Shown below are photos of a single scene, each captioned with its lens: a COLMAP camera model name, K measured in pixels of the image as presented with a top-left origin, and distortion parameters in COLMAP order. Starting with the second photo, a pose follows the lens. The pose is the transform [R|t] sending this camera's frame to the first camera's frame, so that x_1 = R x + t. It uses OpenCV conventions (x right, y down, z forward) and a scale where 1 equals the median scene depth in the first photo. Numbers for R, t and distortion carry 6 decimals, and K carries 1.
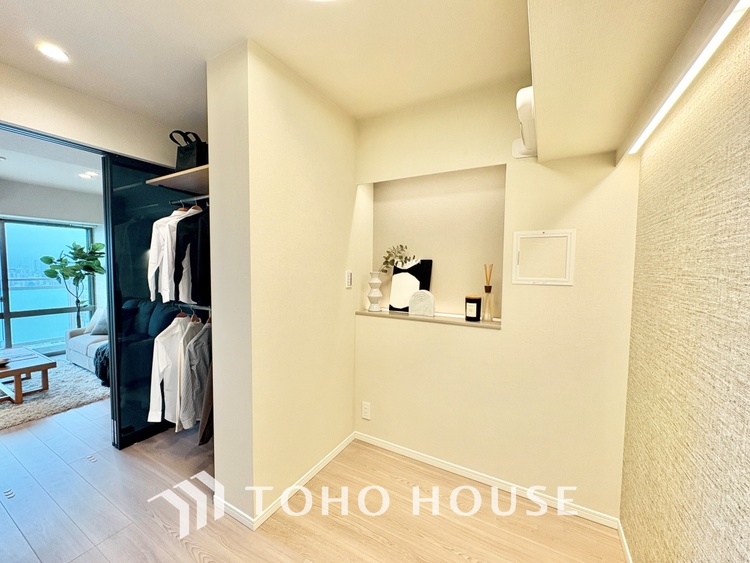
lens RADIAL K [[298.1, 0, 376.4], [0, 298.1, 280.9], [0, 0, 1]] dist [-0.004146, -0.000065]
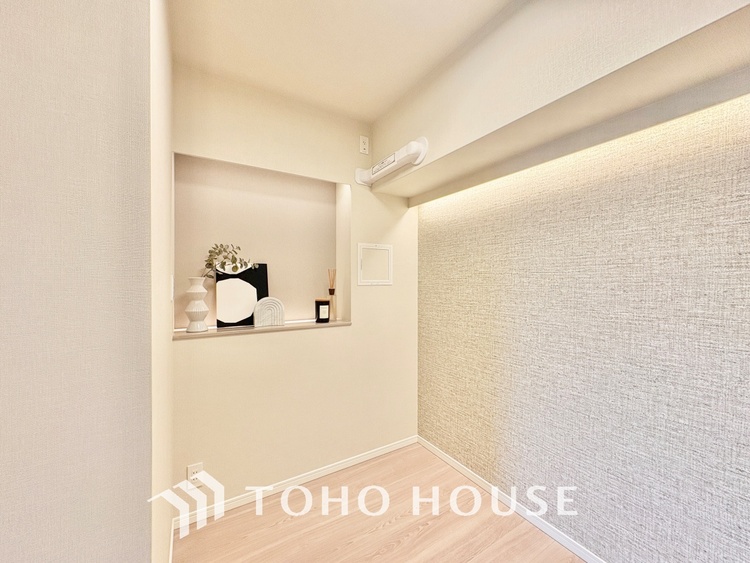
lens RADIAL K [[298.1, 0, 376.2], [0, 298.1, 281.2], [0, 0, 1]] dist [-0.004146, -0.000065]
pose [[0.486477, -0.008251, 0.873654, -0.475495], [0.048584, 0.998664, -0.017621, 0.014562], [-0.872342, 0.051018, 0.486228, 0.292748]]
